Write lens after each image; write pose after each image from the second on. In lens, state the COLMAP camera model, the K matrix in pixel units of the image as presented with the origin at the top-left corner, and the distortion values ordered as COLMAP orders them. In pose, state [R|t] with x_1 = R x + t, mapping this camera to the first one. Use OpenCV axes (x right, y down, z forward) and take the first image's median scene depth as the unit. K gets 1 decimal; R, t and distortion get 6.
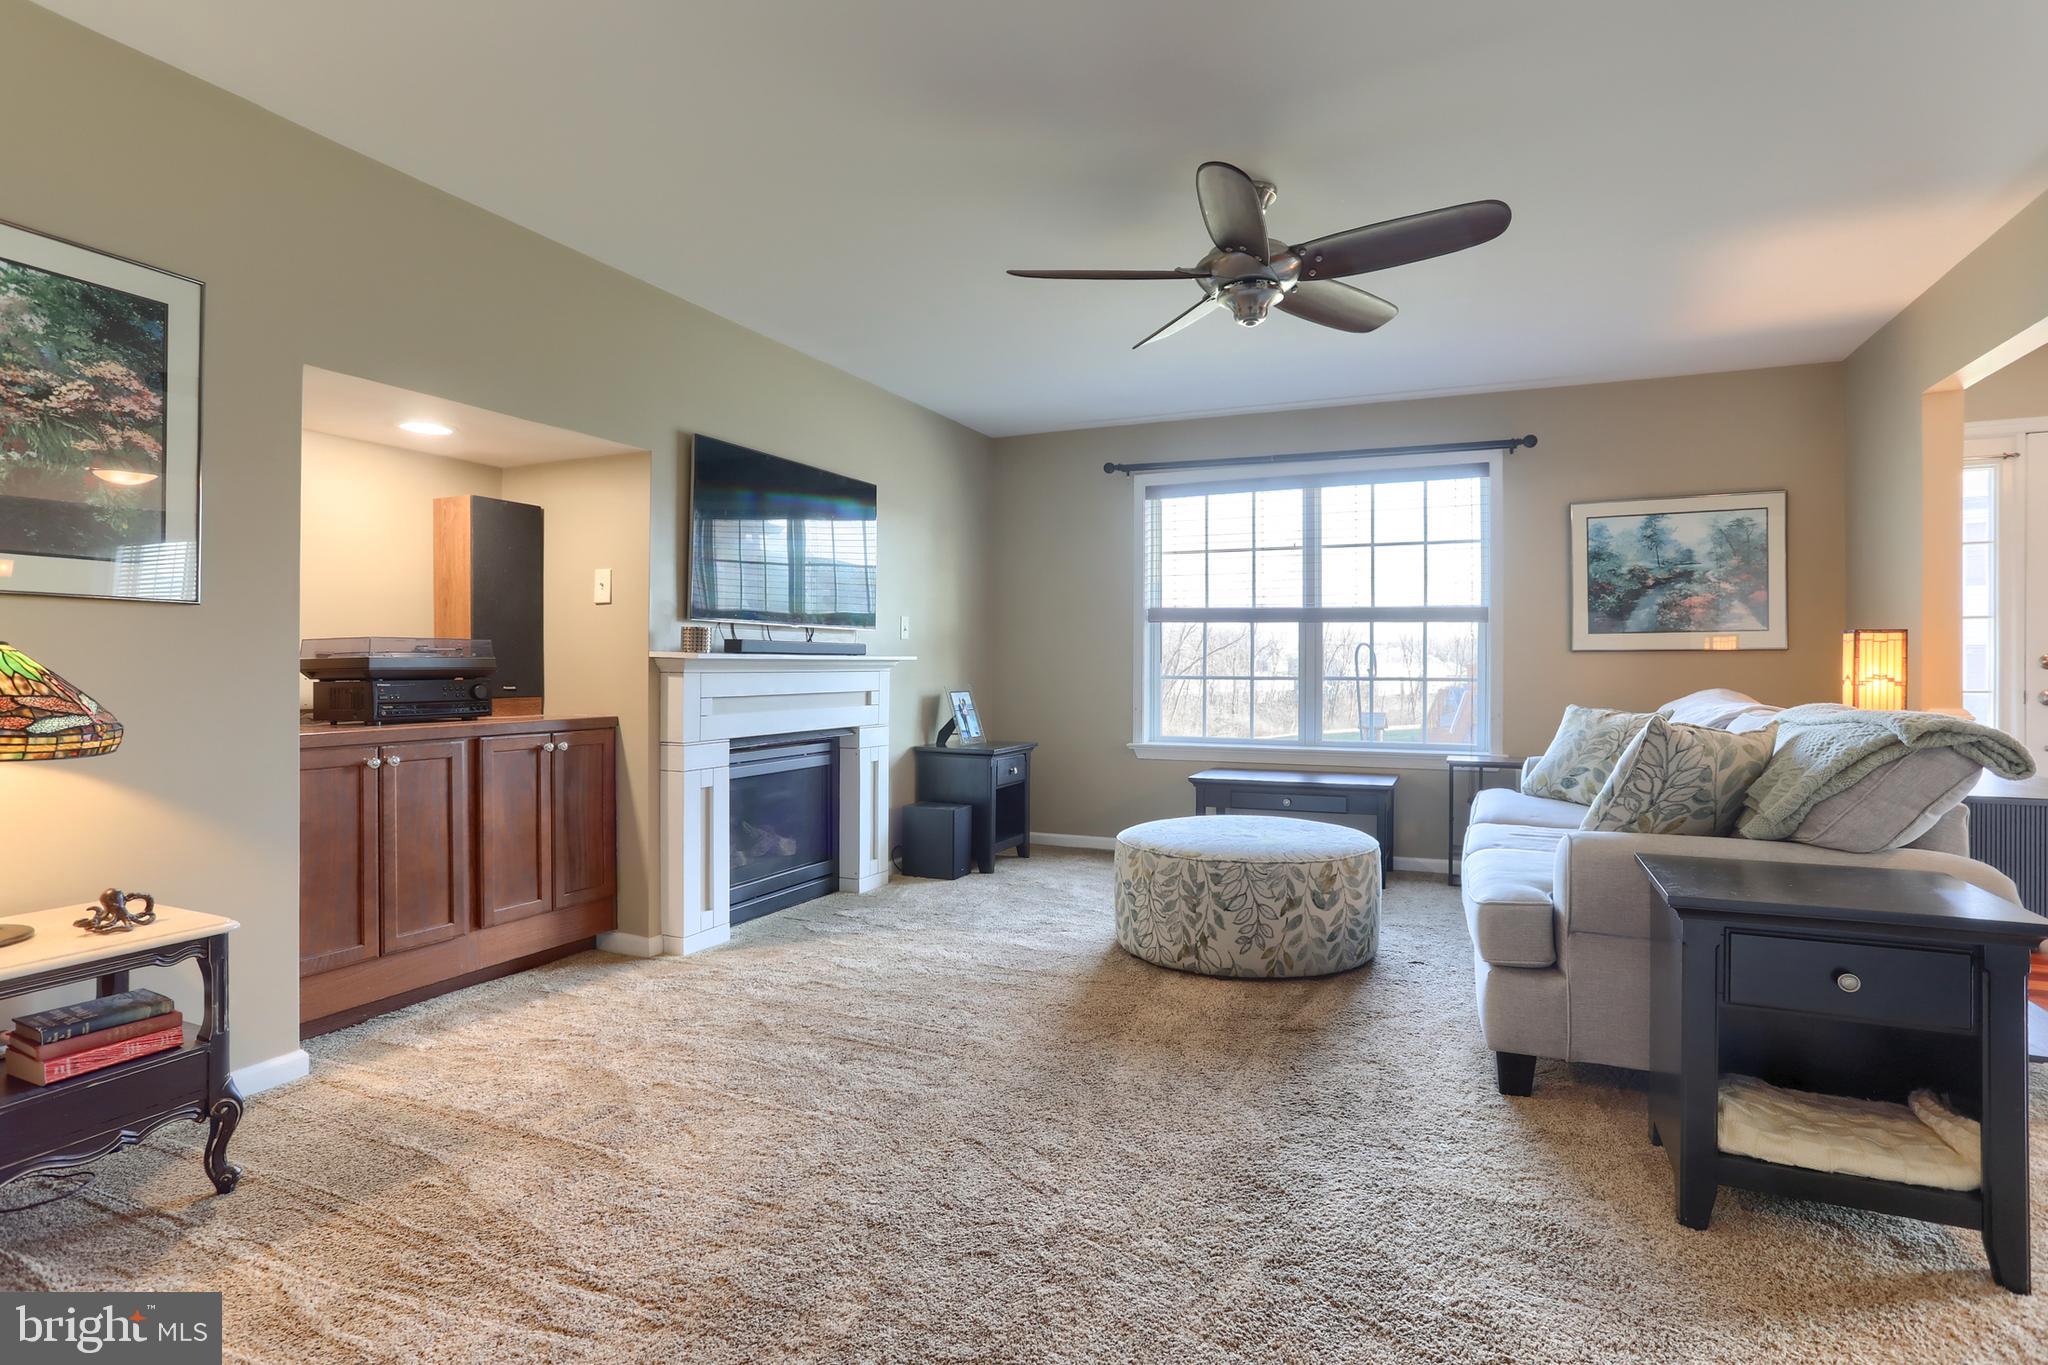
lens RADIAL K [[1035.3, 0, 999.7], [0, 1035.3, 658.7], [0, 0, 1]] dist [-0.049632, 0.024898]
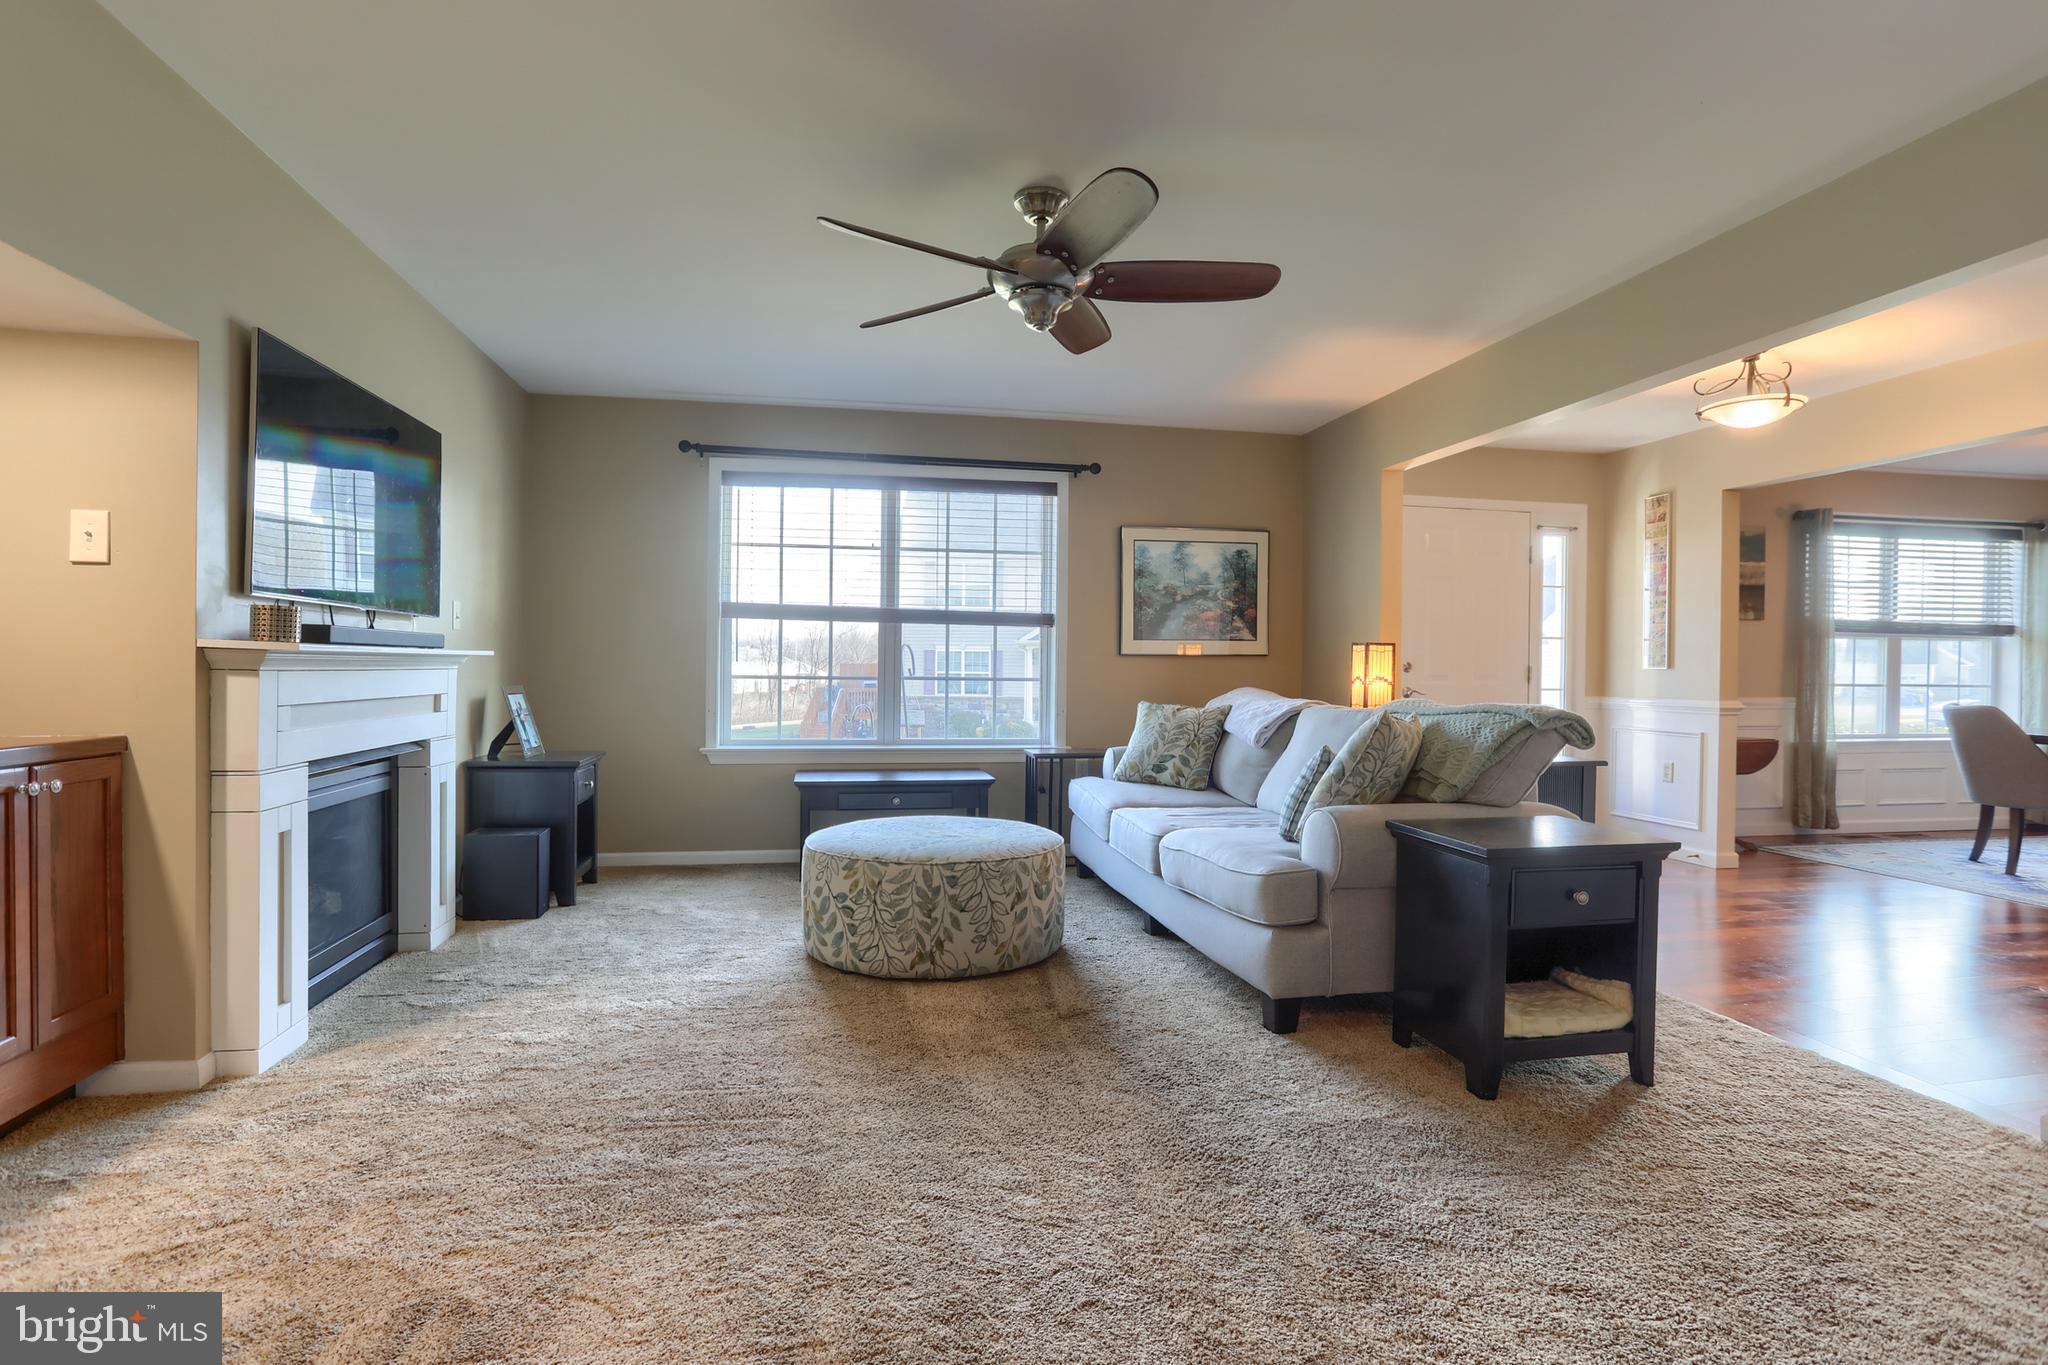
lens RADIAL K [[1035.3, 0, 1061.6], [0, 1035.3, 676.2], [0, 0, 1]] dist [-0.049632, 0.024898]
pose [[0.814239, 0.001618, 0.580528, -0.278286], [-0.012539, 0.999812, 0.014800, 0.000479], [-0.580394, -0.019329, 0.814106, 0.133168]]
